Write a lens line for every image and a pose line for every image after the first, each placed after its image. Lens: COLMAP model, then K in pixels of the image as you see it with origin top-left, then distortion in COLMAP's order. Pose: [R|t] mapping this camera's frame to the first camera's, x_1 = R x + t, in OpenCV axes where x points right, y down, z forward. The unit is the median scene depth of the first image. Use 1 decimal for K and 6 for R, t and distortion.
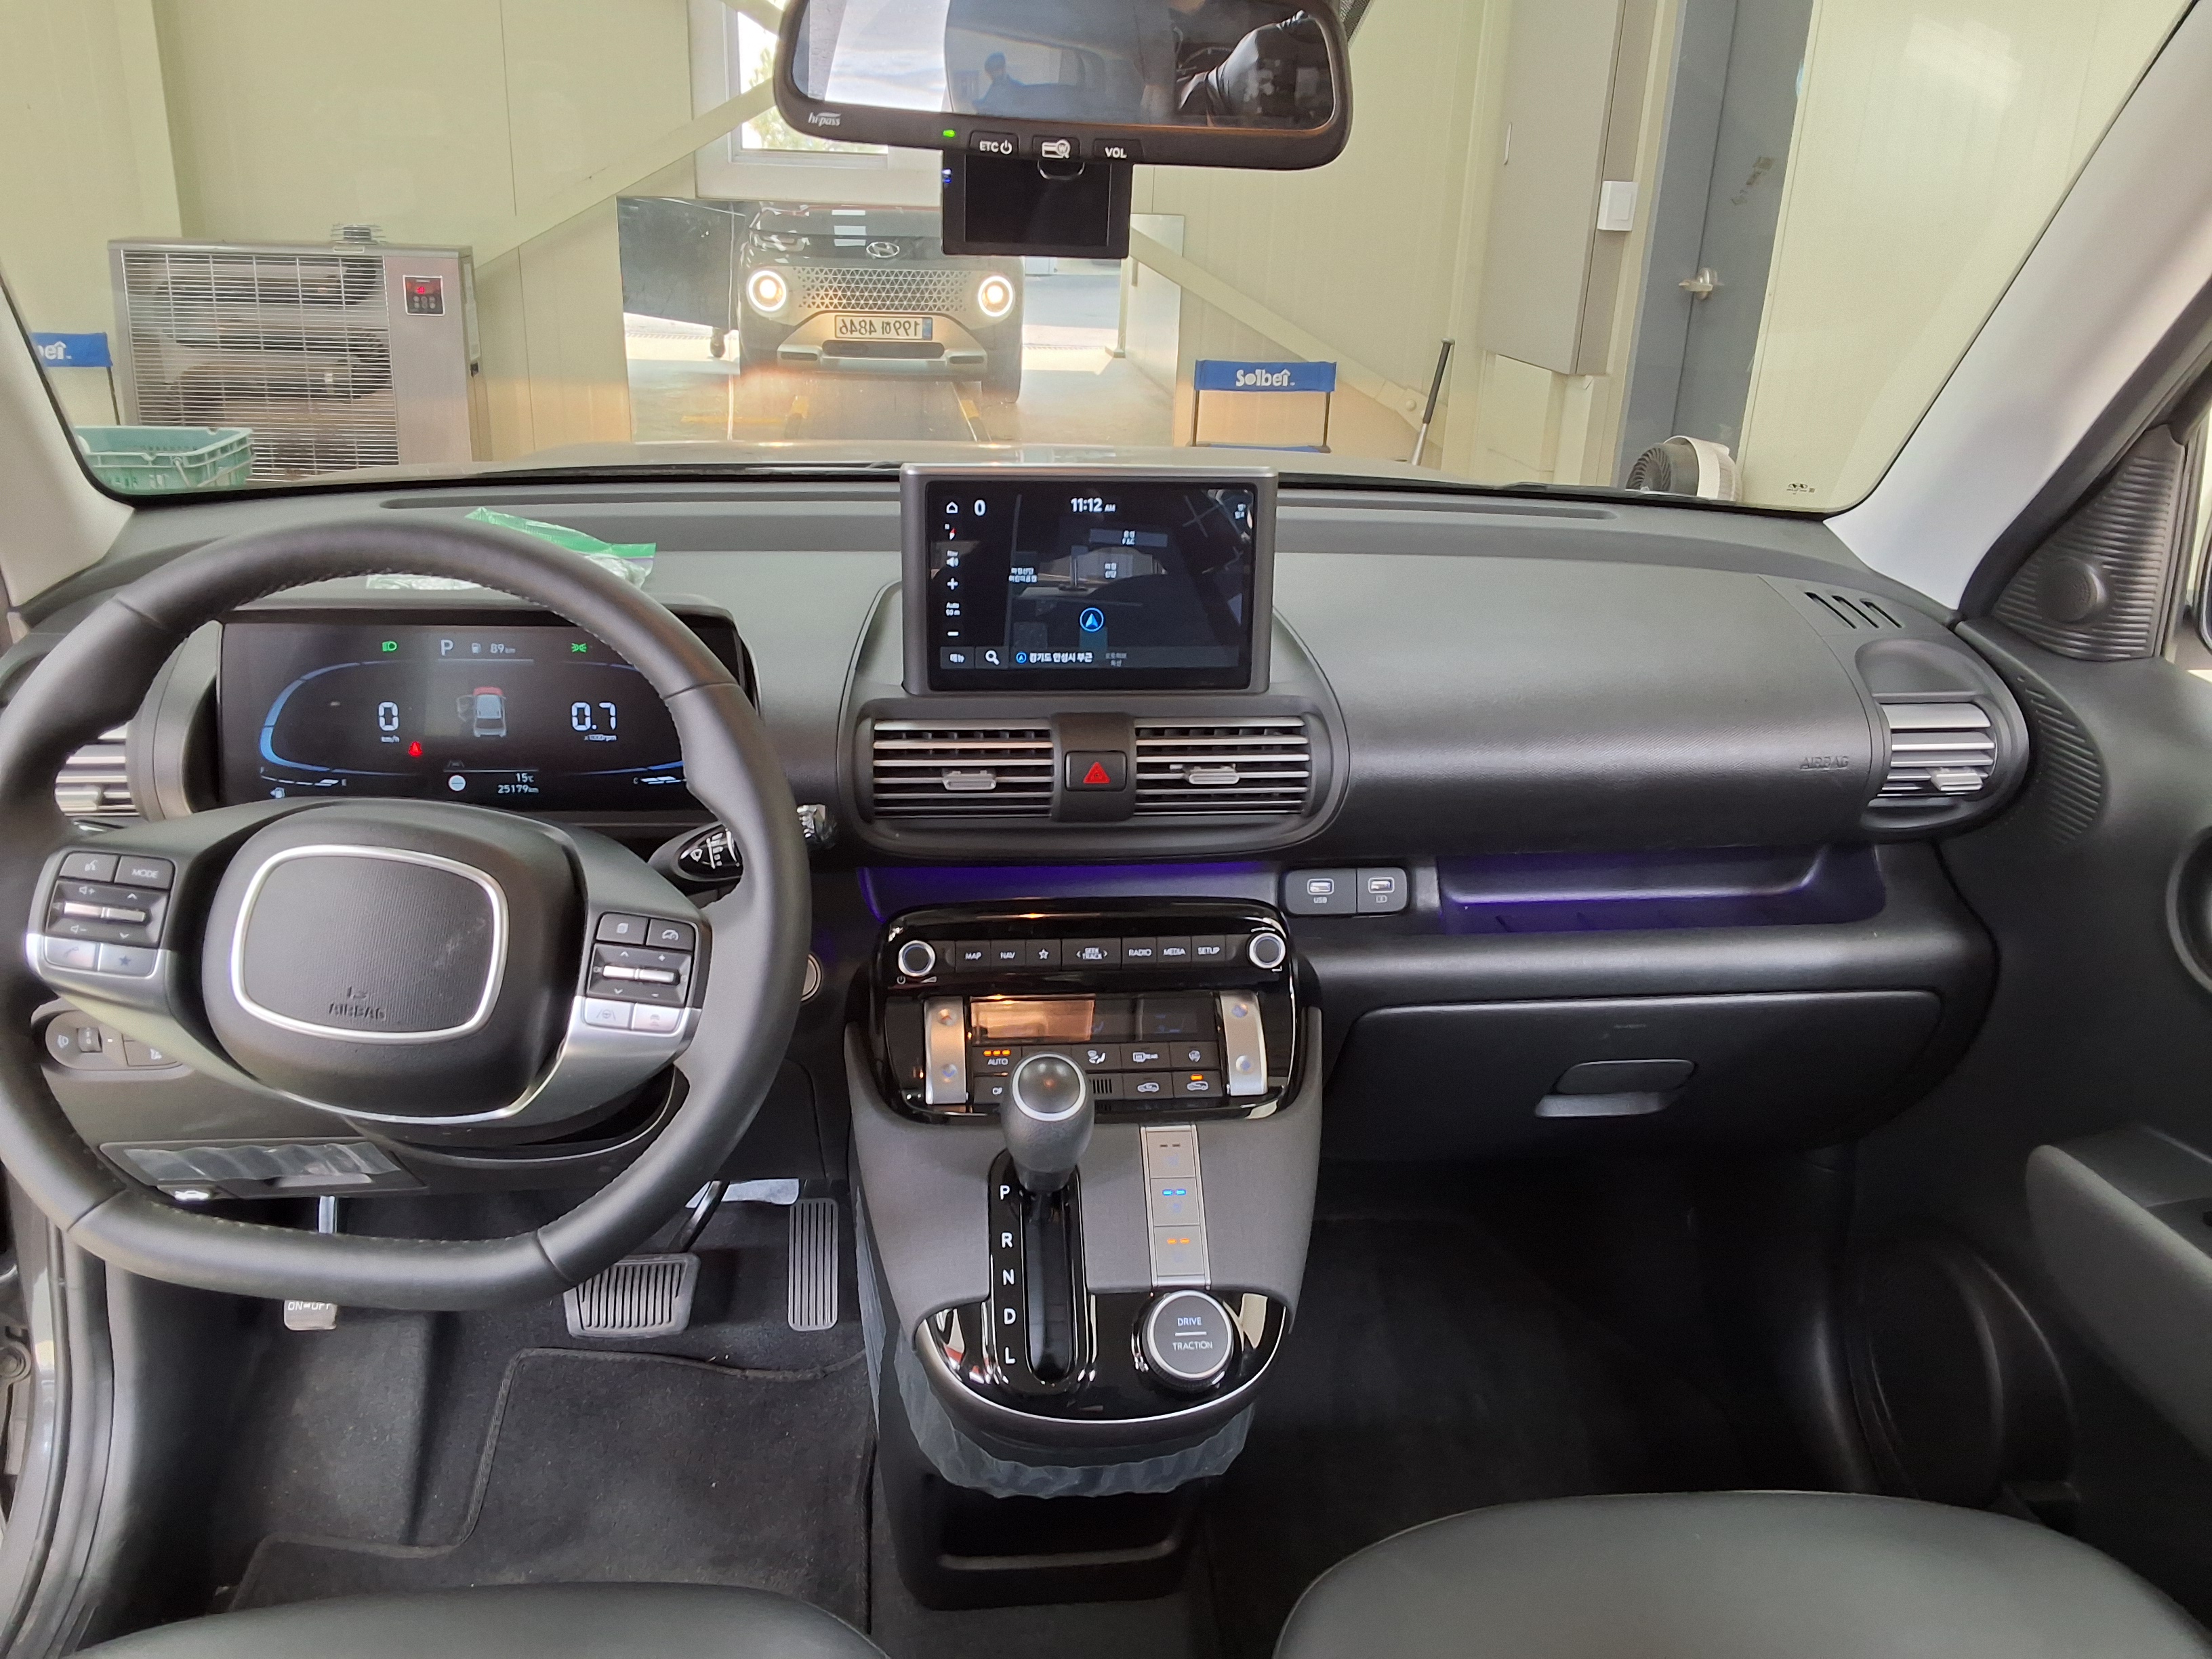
lens RADIAL K [[1821.4, 0, 1092.8], [0, 1821.4, 820.3], [0, 0, 1]] dist [0.101700, -0.094648]
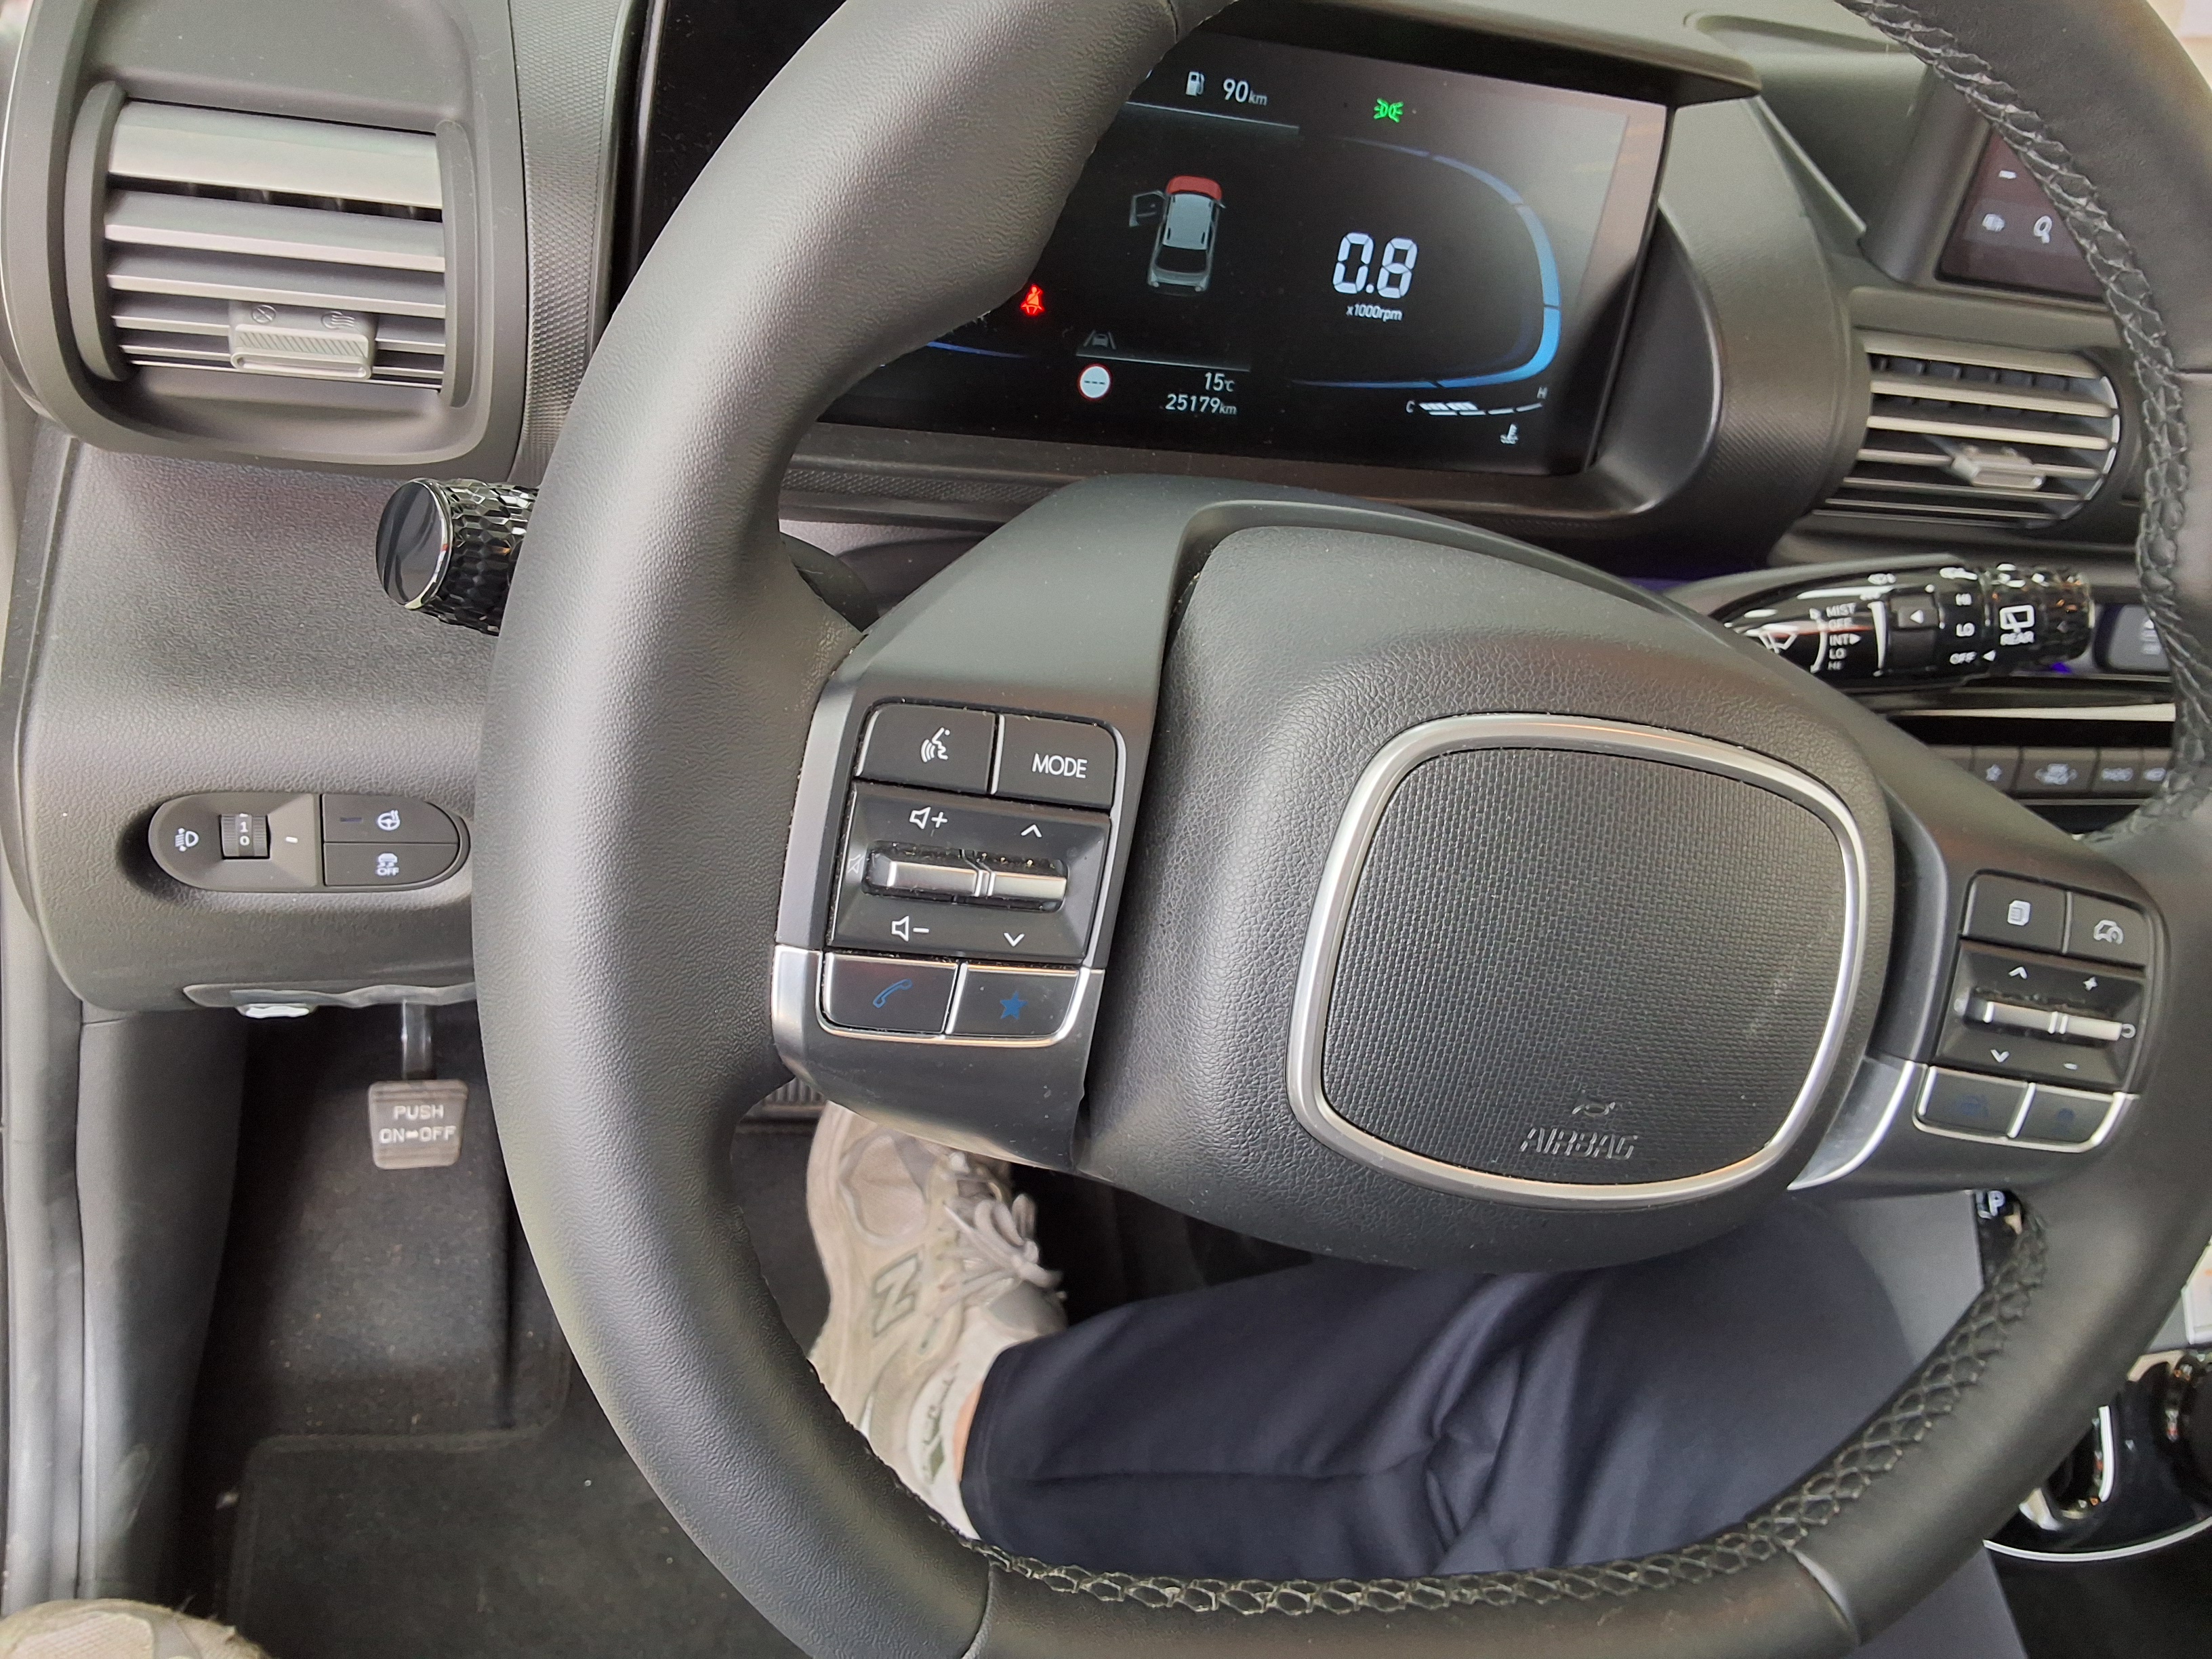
lens RADIAL K [[1821.4, 0, 1102.1], [0, 1821.4, 838.3], [0, 0, 1]] dist [0.101700, -0.094648]
pose [[0.961228, 0.035973, 0.273399, -0.468466], [-0.121037, 0.945883, 0.301091, -0.051472], [-0.247772, -0.322509, 0.913563, 0.526255]]
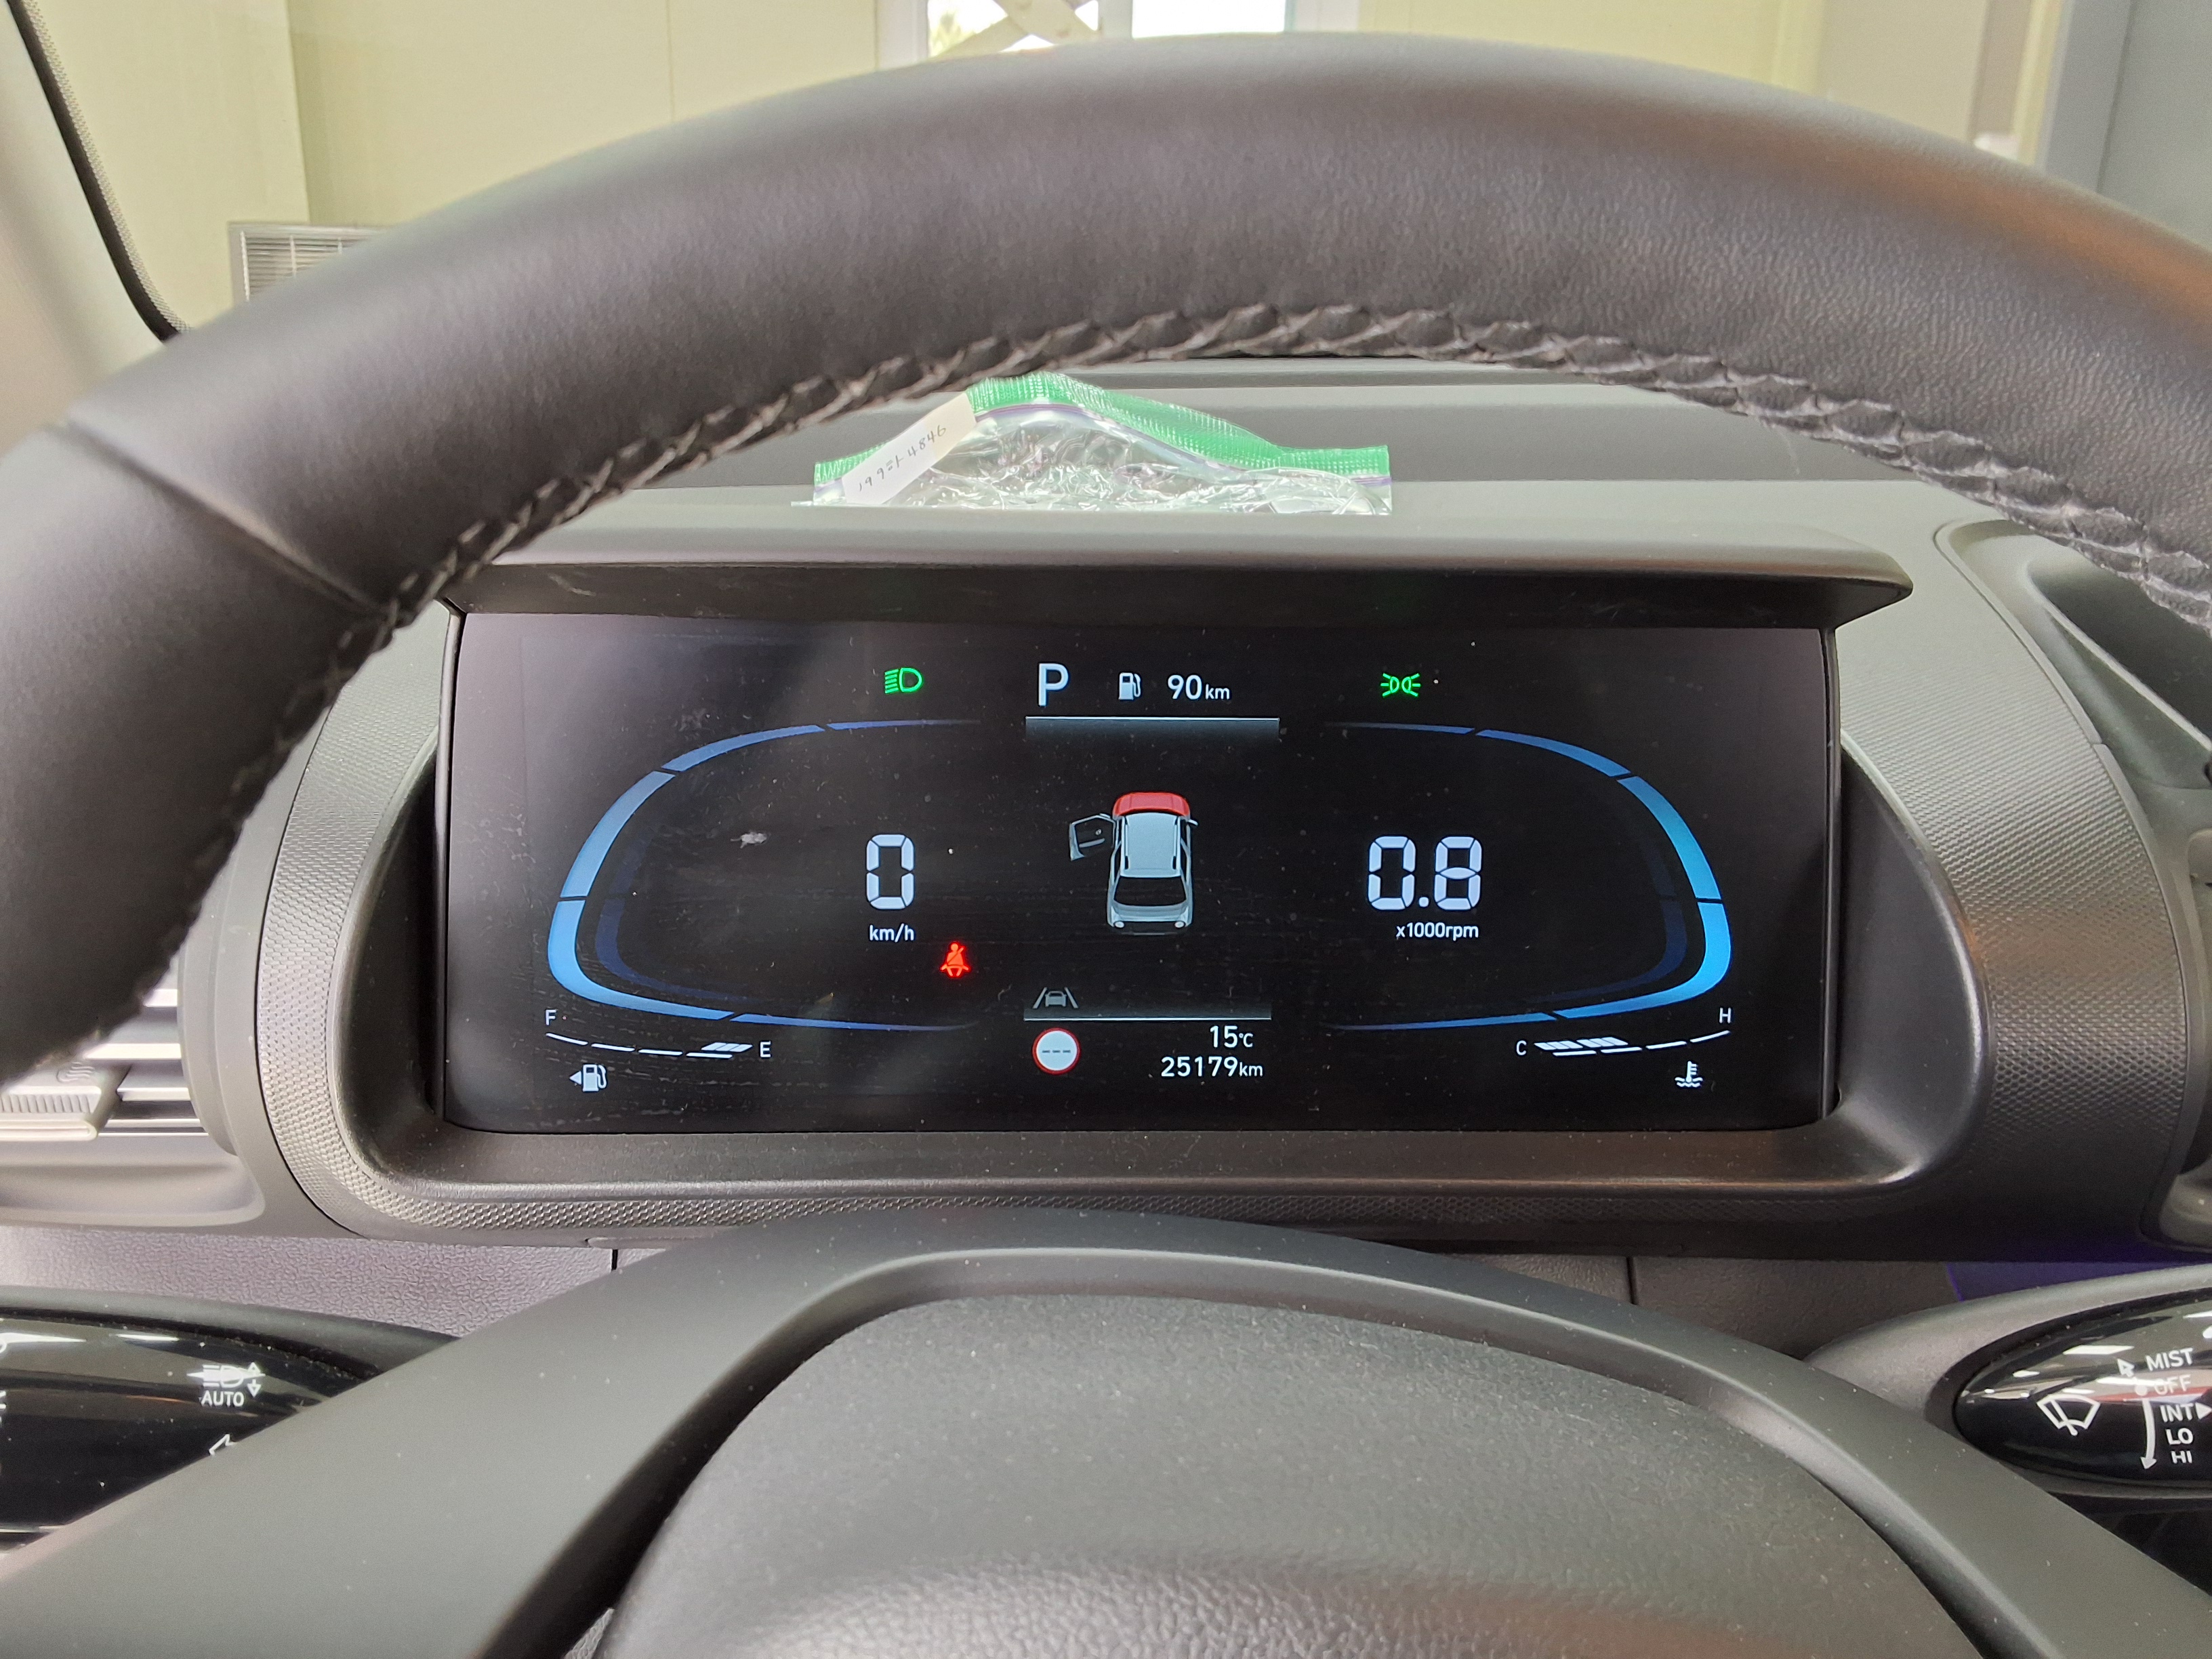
lens RADIAL K [[1821.4, 0, 1104.5], [0, 1821.4, 832.3], [0, 0, 1]] dist [0.101700, -0.094648]
pose [[0.998977, 0.014682, -0.042762, -0.320266], [-0.015322, 0.999775, -0.014663, -0.058593], [0.042537, 0.015303, 0.998978, 0.634479]]
